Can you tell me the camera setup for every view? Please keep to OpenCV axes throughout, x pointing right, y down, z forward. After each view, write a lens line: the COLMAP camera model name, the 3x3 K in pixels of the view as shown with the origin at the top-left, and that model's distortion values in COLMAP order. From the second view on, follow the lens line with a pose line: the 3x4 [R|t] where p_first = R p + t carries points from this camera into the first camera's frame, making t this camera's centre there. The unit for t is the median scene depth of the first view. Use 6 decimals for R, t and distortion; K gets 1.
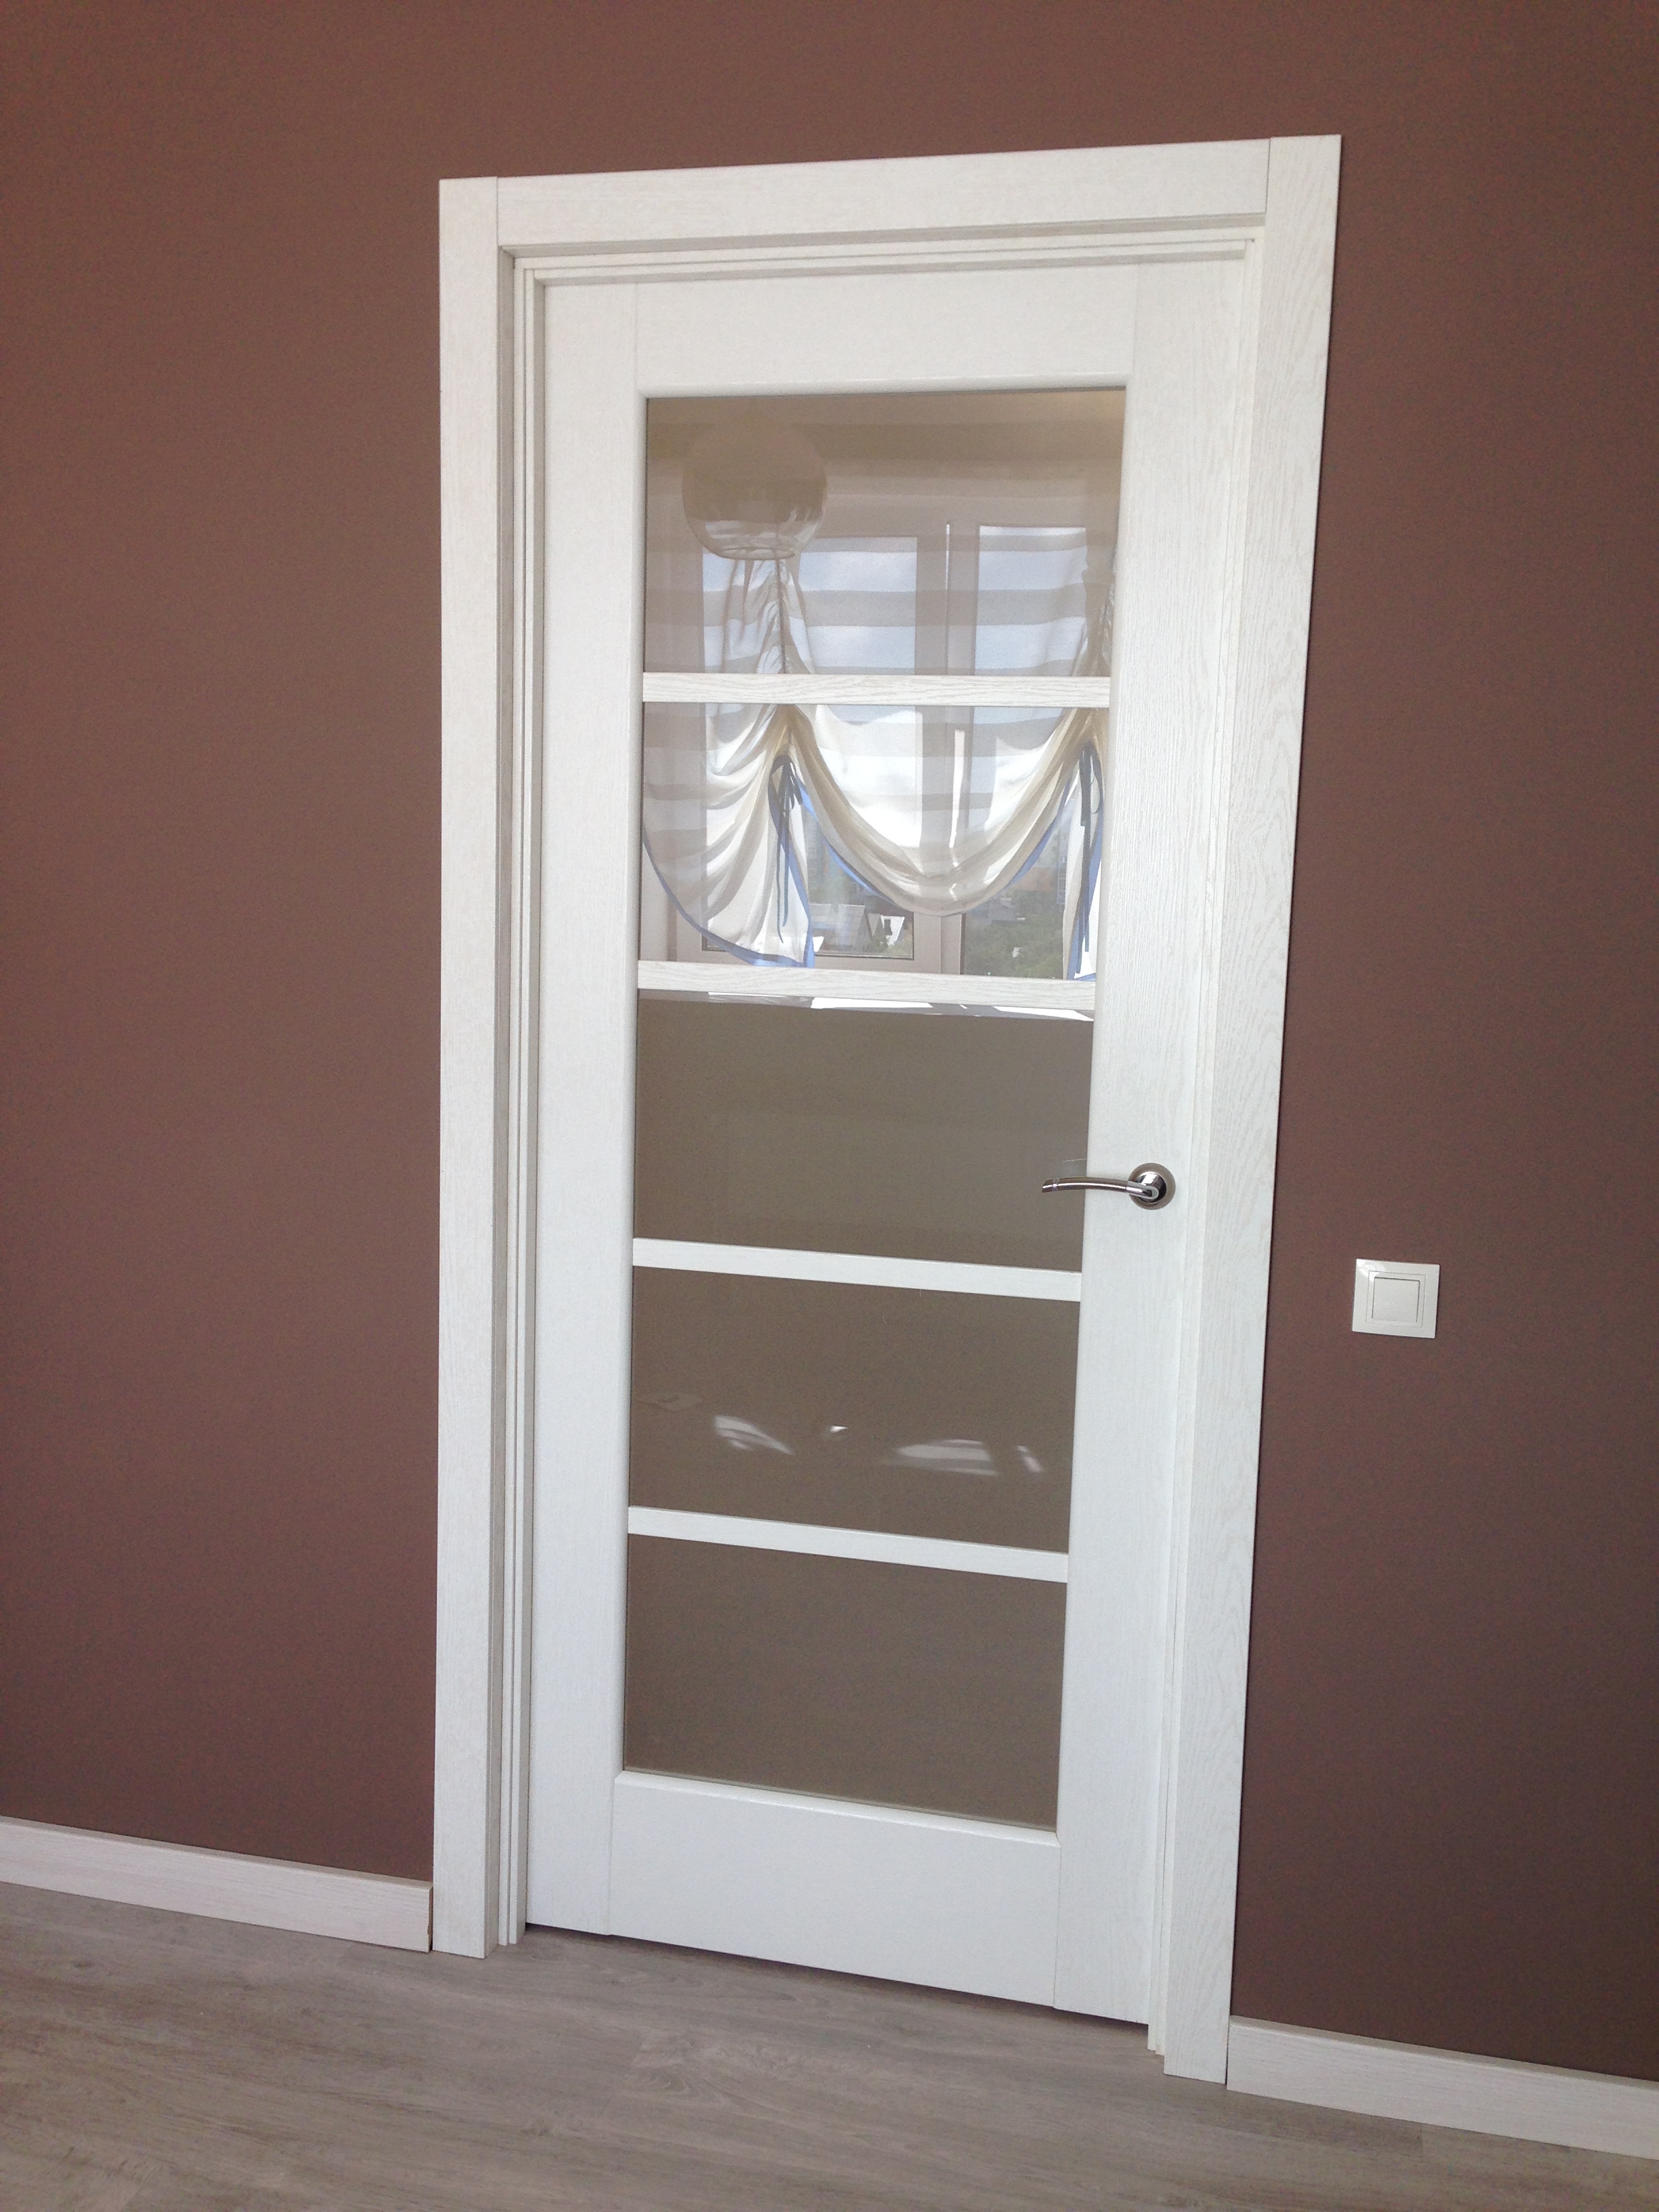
lens RADIAL K [[2109.1, 0, 830.9], [0, 2109.1, 1119.9], [0, 0, 1]] dist [0.029581, 0.000000]
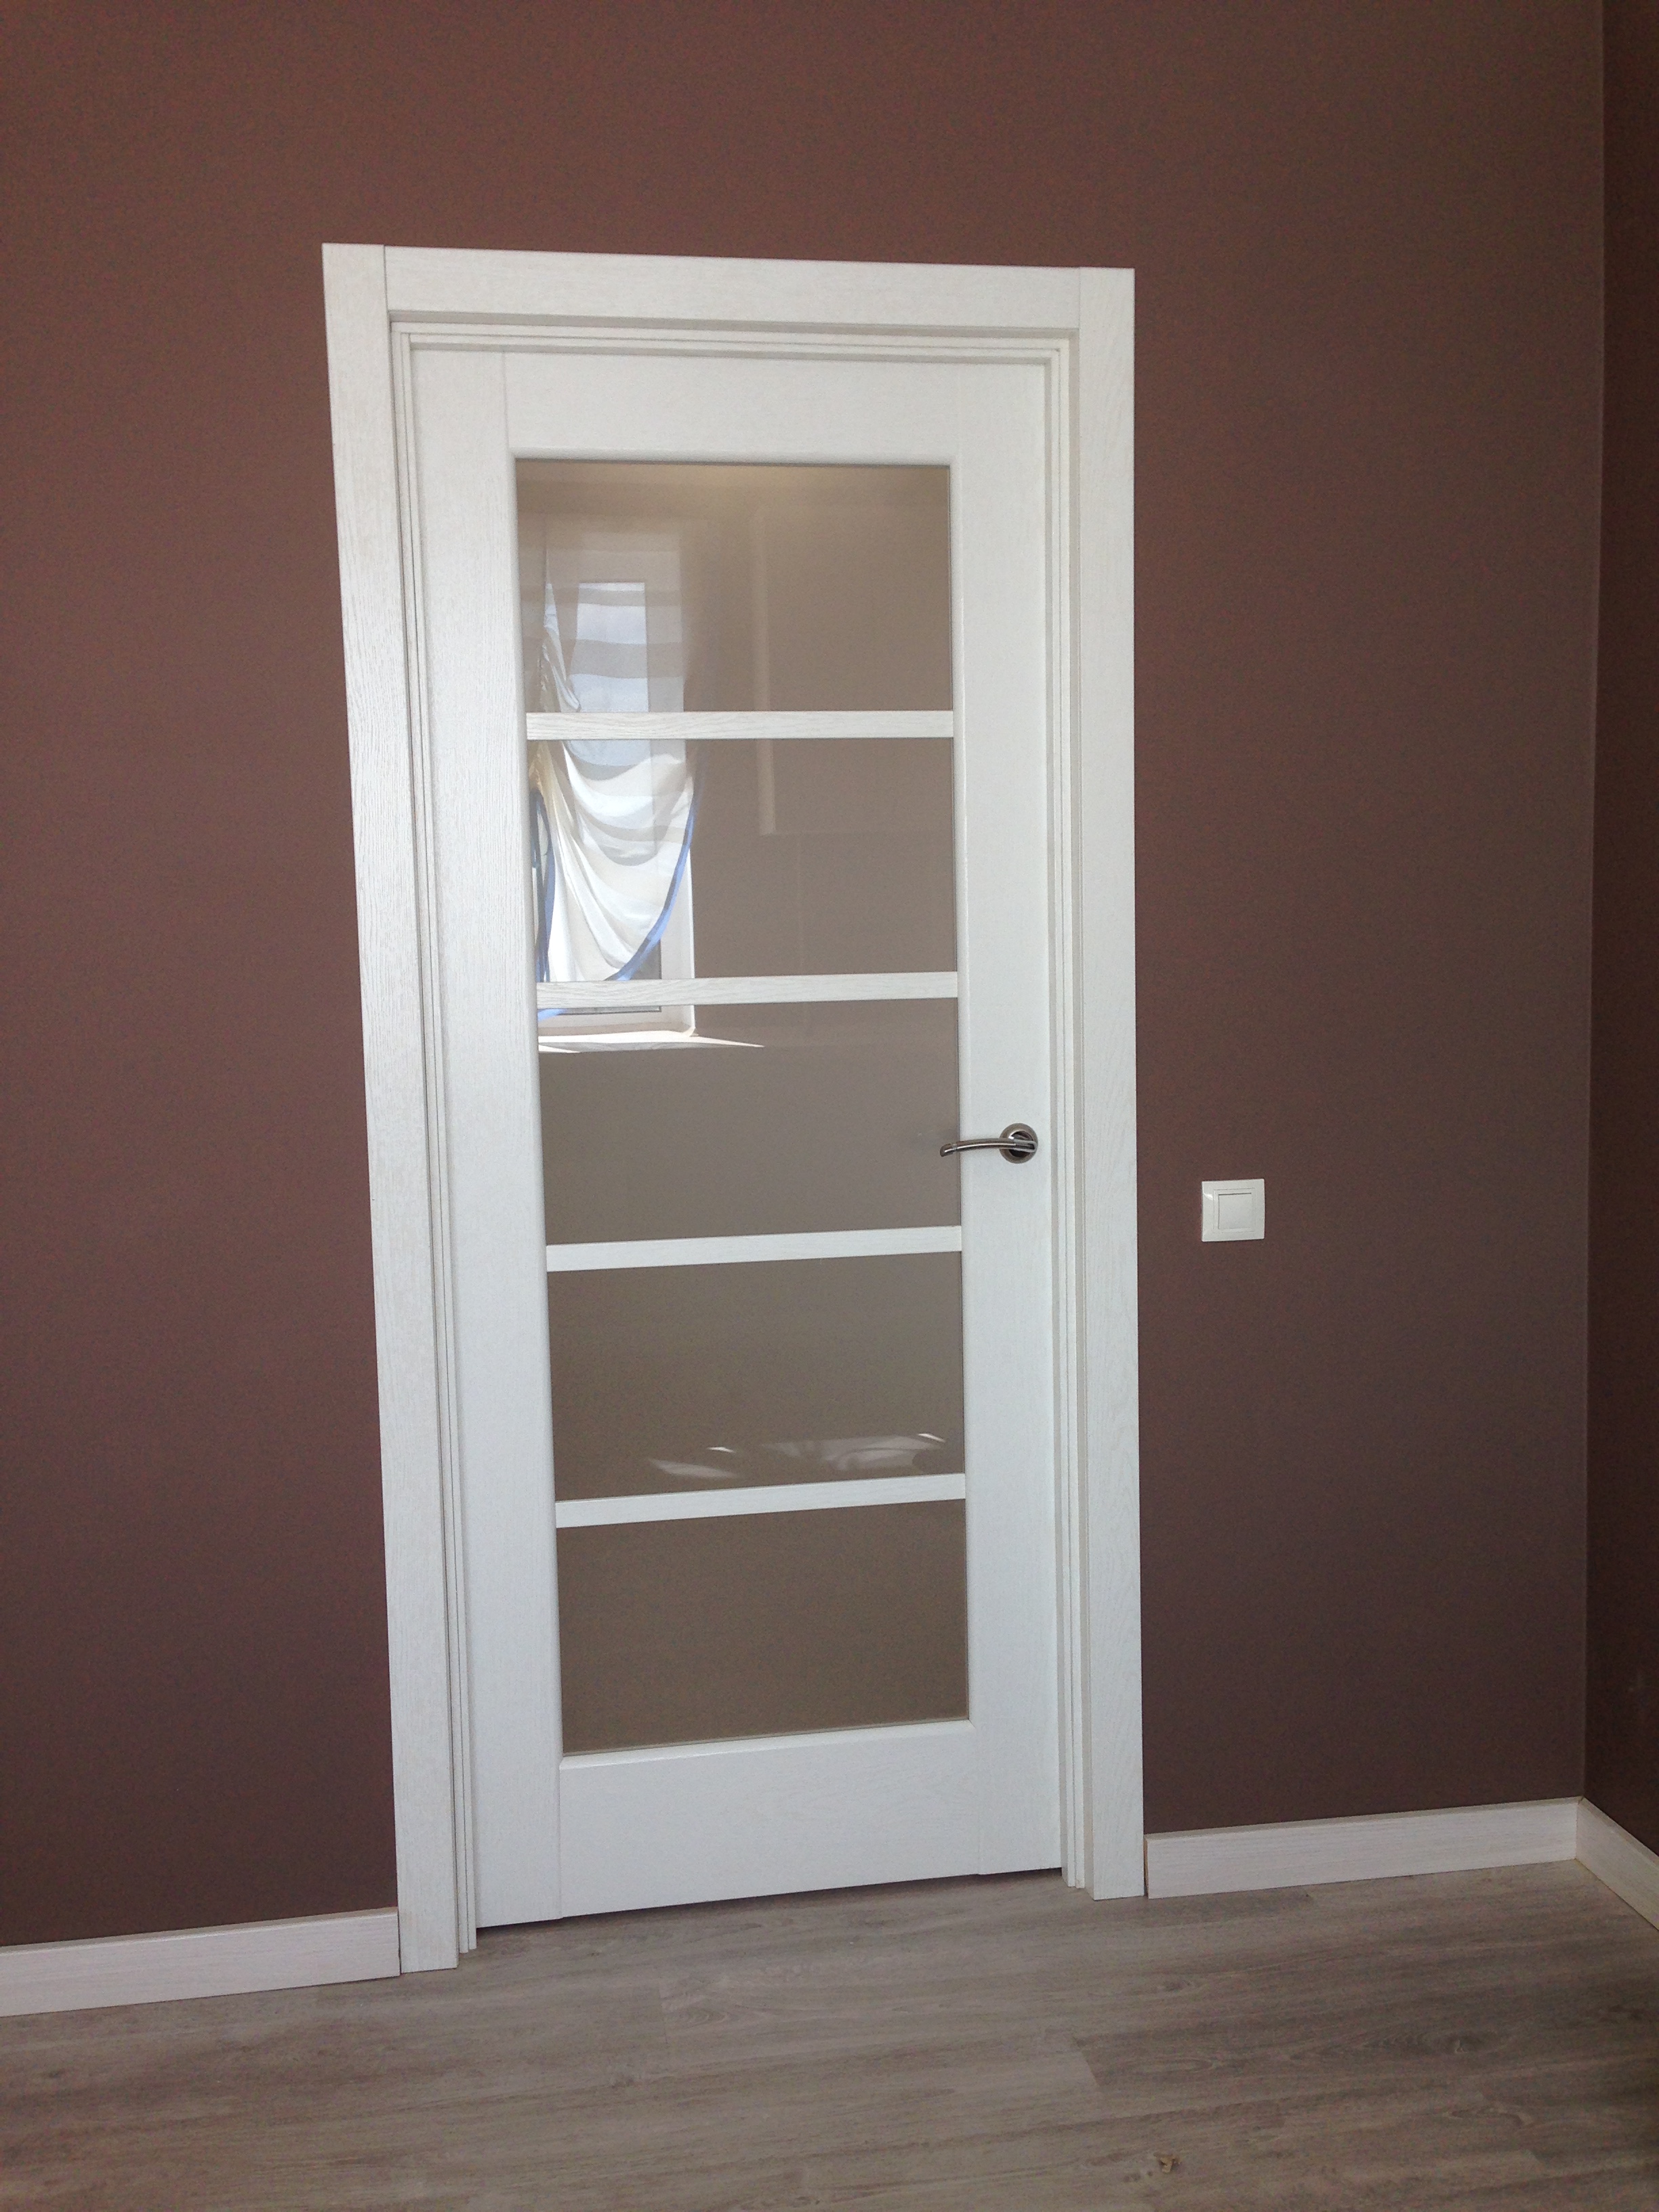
lens RADIAL K [[2109.1, 0, 826.8], [0, 2109.1, 1114.8], [0, 0, 1]] dist [0.029581, 0.000000]
pose [[0.912389, -0.088744, 0.399588, -0.404923], [0.100396, 0.994913, -0.008279, 0.014564], [-0.396821, 0.047671, 0.916657, -0.029842]]
